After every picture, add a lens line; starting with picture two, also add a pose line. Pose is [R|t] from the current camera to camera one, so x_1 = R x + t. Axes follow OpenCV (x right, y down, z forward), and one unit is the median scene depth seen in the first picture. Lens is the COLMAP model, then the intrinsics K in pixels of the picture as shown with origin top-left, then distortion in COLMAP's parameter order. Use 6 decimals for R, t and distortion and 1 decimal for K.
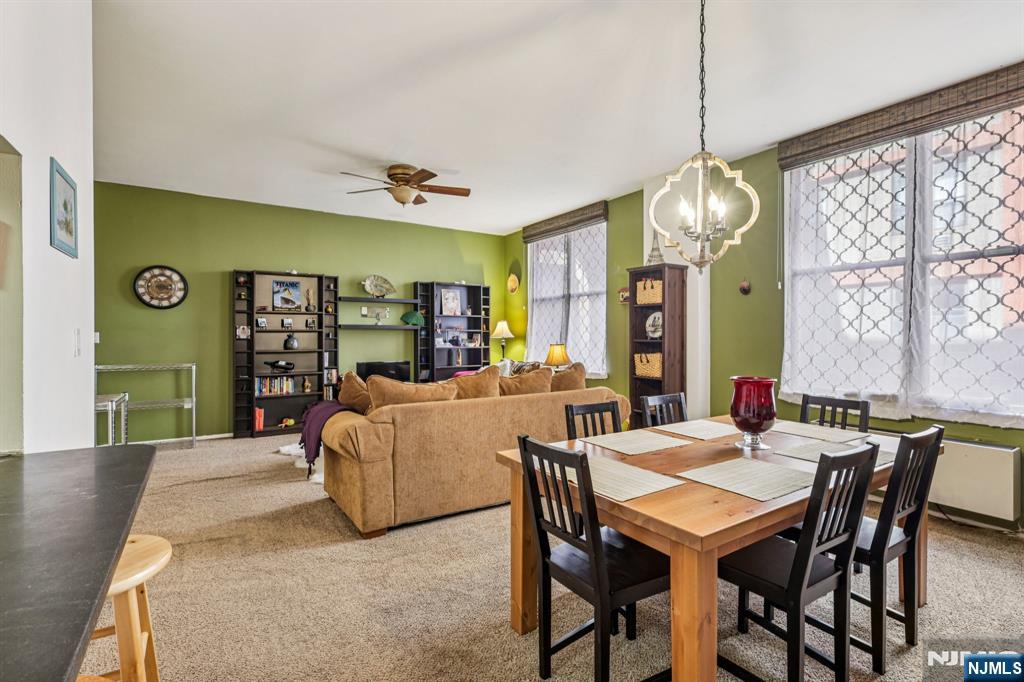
lens RADIAL K [[475.9, 0, 512.0], [0, 475.9, 341.0], [0, 0, 1]] dist [-0.000863, -0.000159]
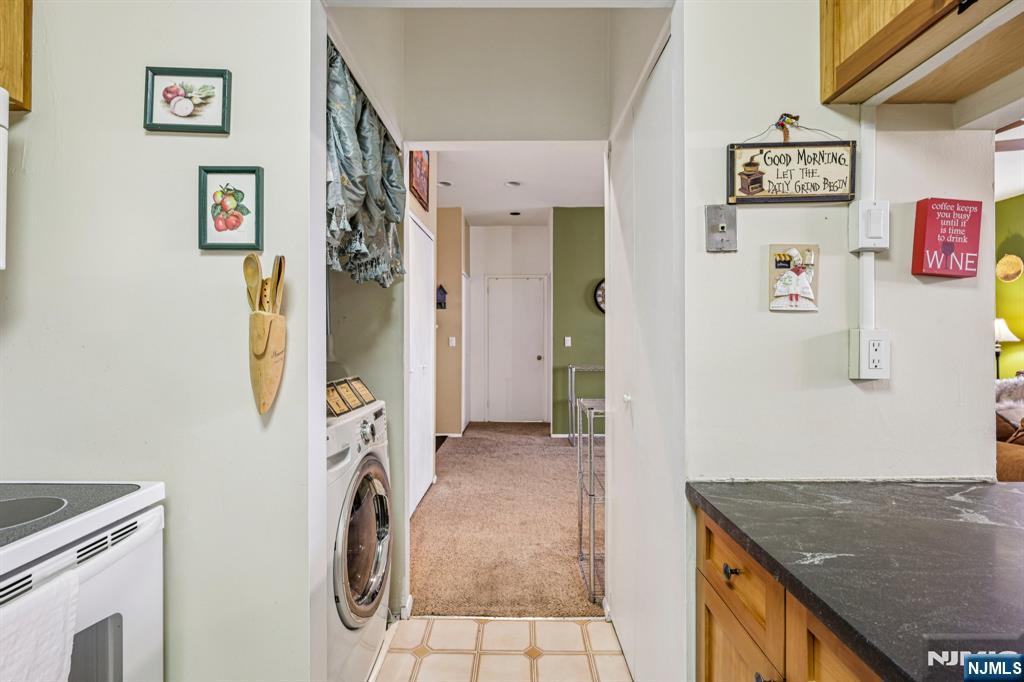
lens RADIAL K [[478.9, 0, 509.6], [0, 478.9, 342.5], [0, 0, 1]] dist [-0.002106, 0.000436]
pose [[0.831498, 0.001956, -0.555525, -0.362033], [-0.004645, 0.999983, -0.003431, -0.000528], [0.555509, 0.005433, 0.831493, -0.056114]]
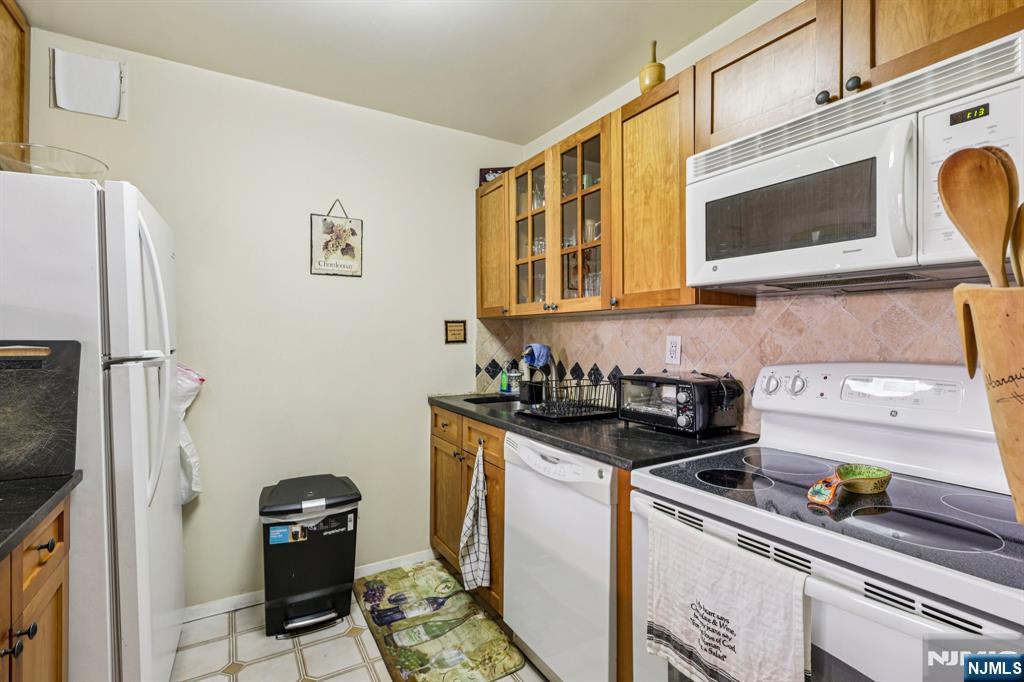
lens RADIAL K [[475.6, 0, 512.7], [0, 475.6, 335.0], [0, 0, 1]] dist [-0.003531, 0.001148]
pose [[-0.999263, -0.007361, 0.037681, -0.516576], [-0.006976, 0.999922, 0.010347, -0.005879], [-0.037754, 0.010077, -0.999236, 0.212768]]
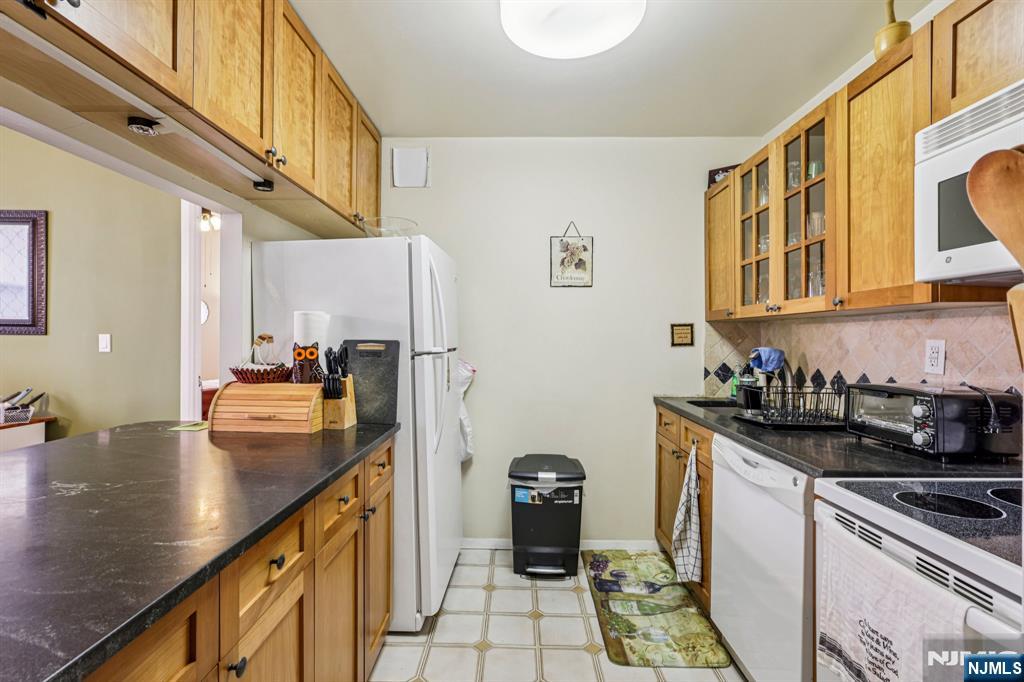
lens RADIAL K [[478.9, 0, 509.6], [0, 478.9, 342.5], [0, 0, 1]] dist [-0.002106, 0.000436]
pose [[-0.827830, -0.015415, 0.560767, -0.577709], [-0.003700, 0.999751, 0.022019, -0.006165], [-0.560967, 0.016153, -0.827681, 0.248652]]
